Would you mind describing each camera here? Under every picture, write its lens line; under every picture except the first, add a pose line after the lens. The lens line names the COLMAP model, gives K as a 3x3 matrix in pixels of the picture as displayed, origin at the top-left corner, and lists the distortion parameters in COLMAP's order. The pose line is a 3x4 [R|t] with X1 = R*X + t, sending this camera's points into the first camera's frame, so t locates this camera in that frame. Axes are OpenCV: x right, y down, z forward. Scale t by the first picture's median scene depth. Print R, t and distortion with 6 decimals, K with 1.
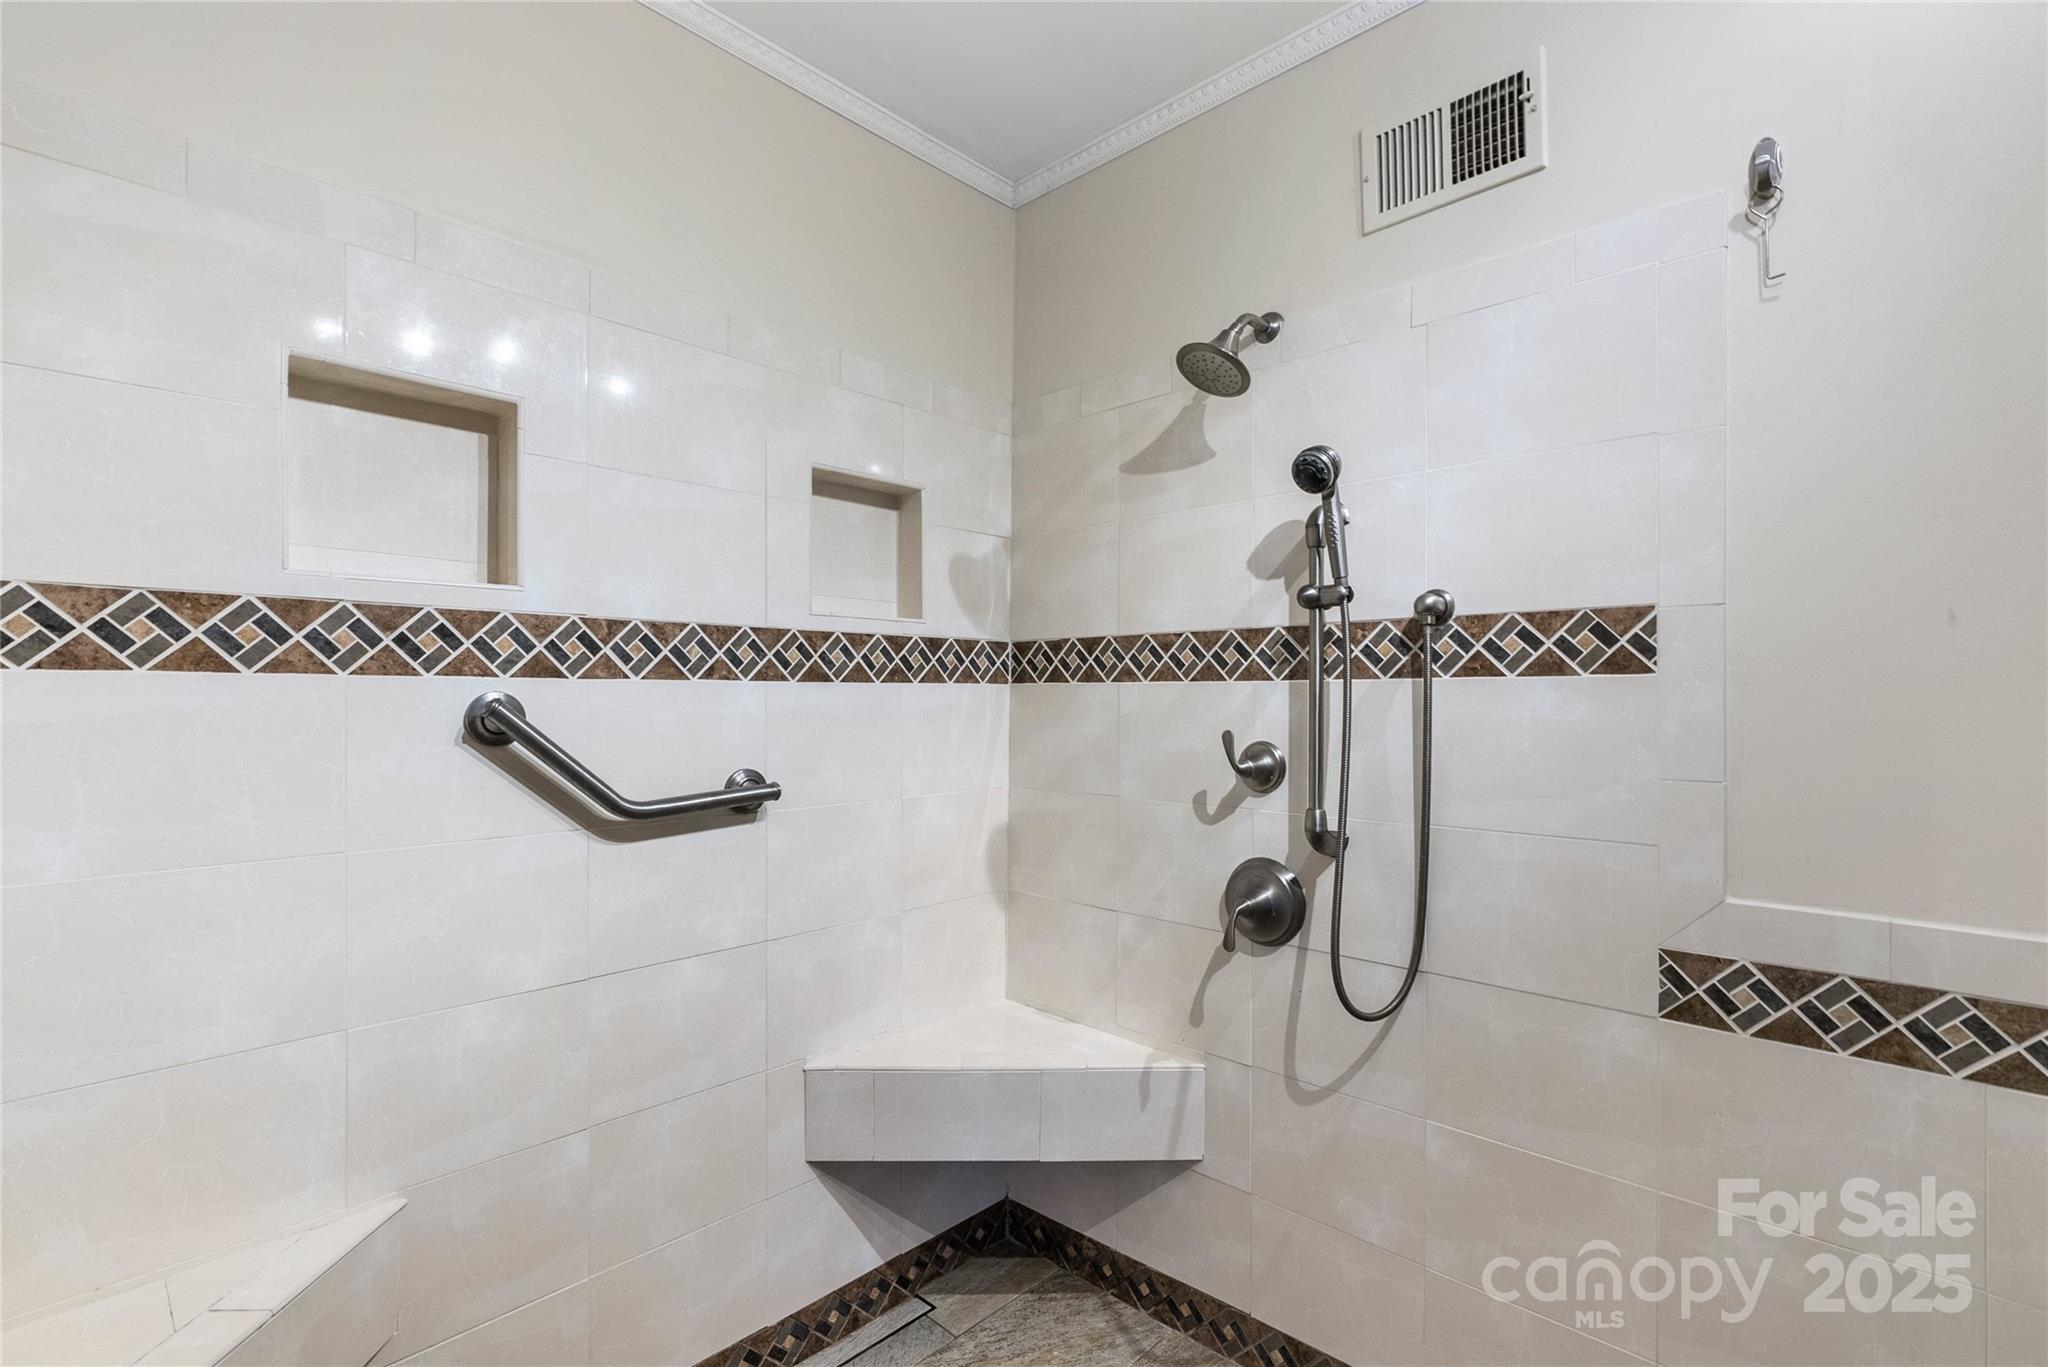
lens RADIAL K [[932.0, 0, 1023.4], [0, 932.0, 689.8], [0, 0, 1]] dist [-0.001999, 0.000444]
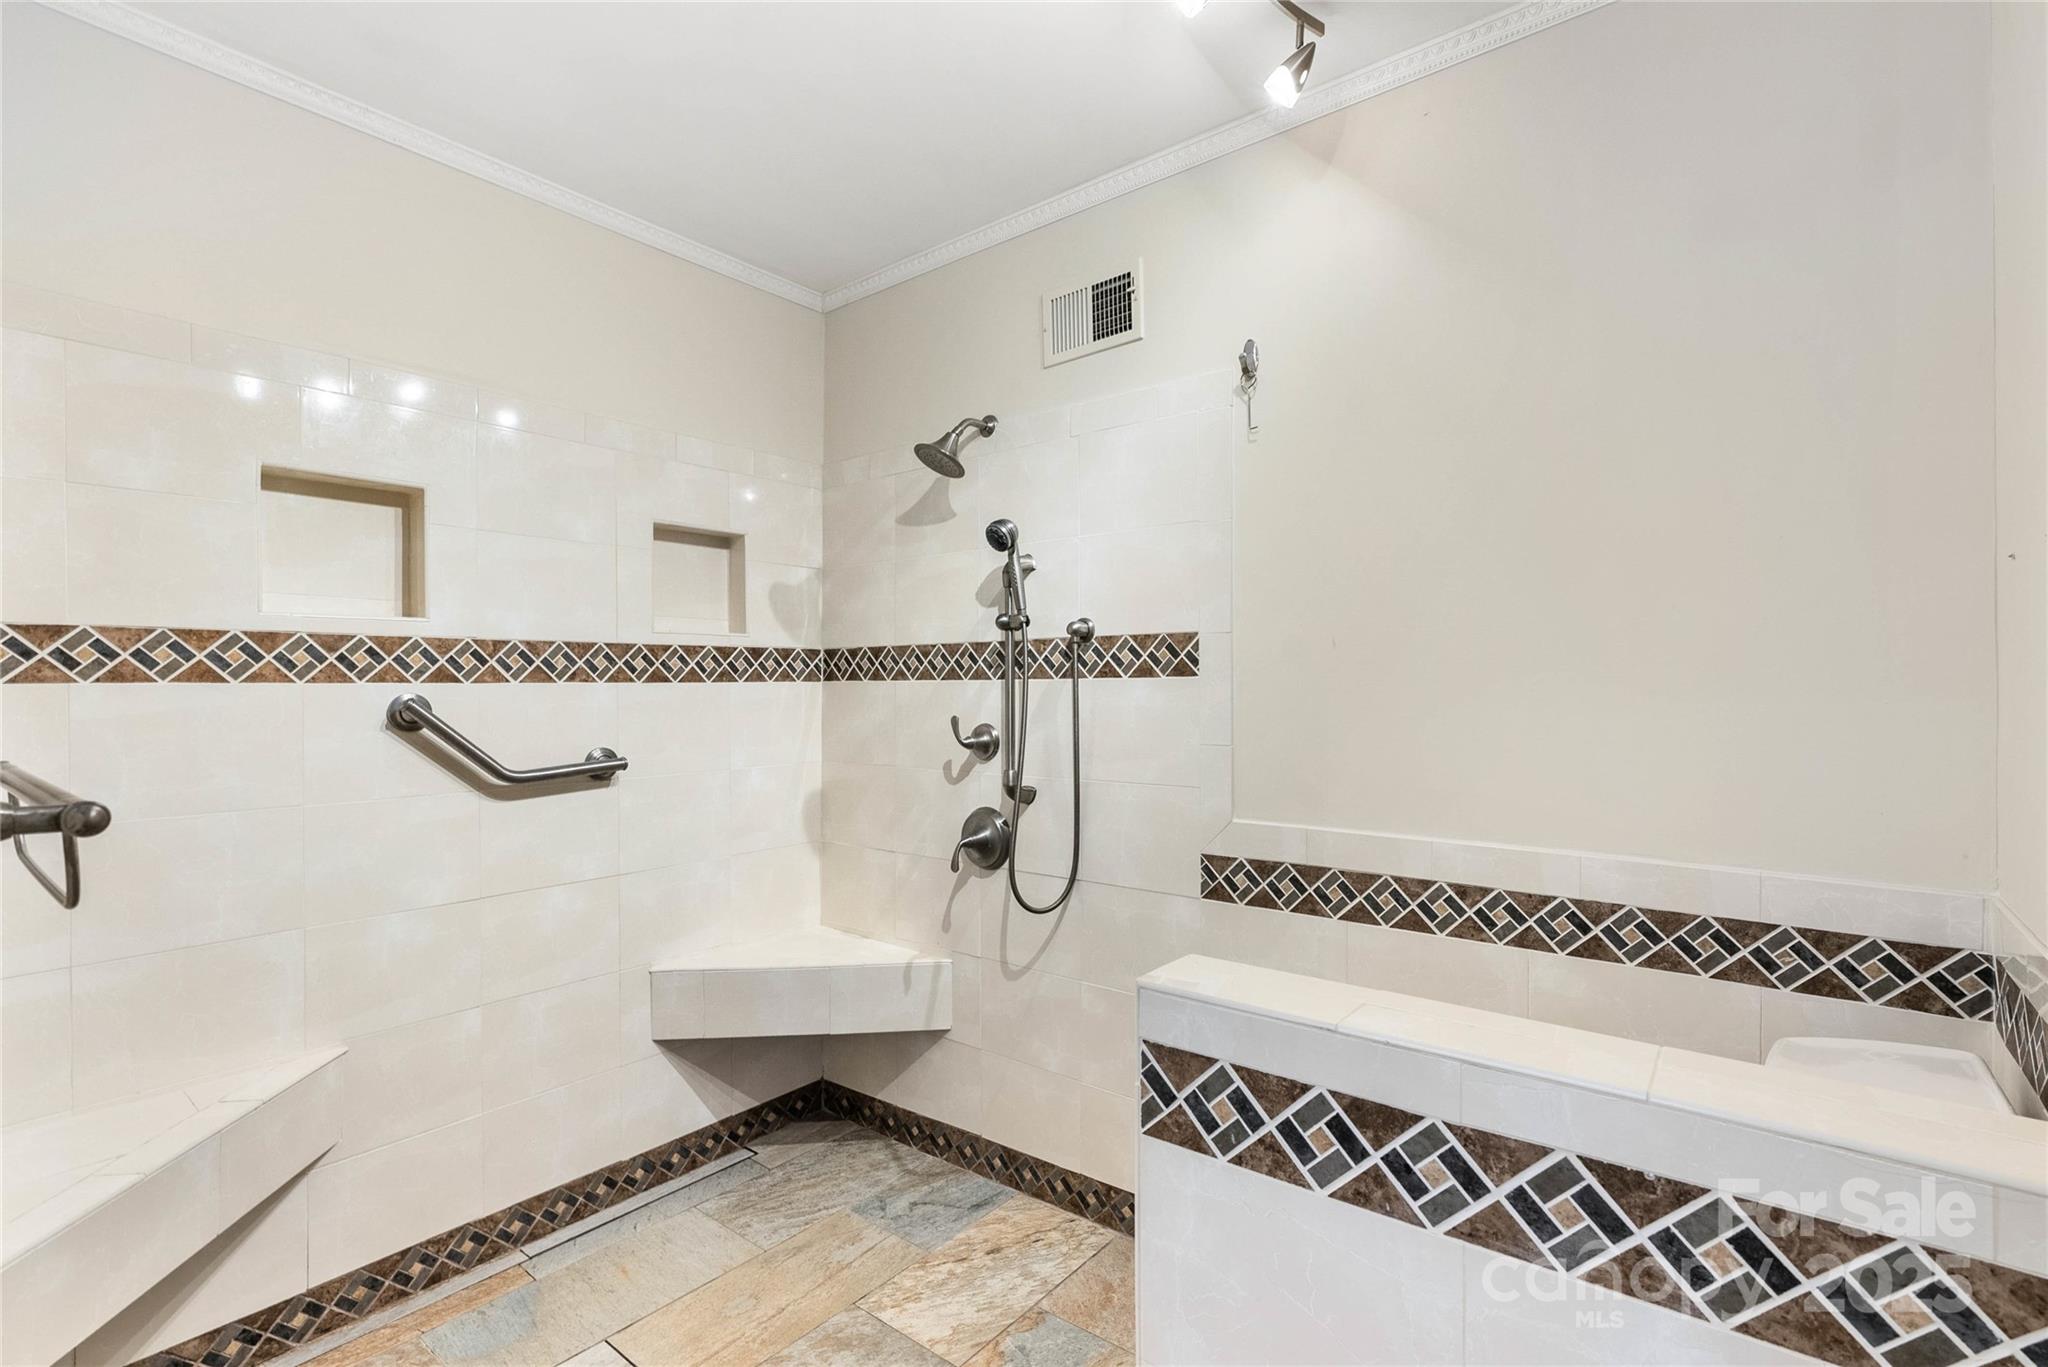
lens RADIAL K [[932.0, 0, 1025.4], [0, 932.0, 679.2], [0, 0, 1]] dist [-0.001999, 0.000444]
pose [[0.996456, -0.006208, 0.083882, 0.206026], [0.006055, 0.999980, 0.002077, -0.013831], [-0.083893, -0.001562, 0.996474, -0.407553]]
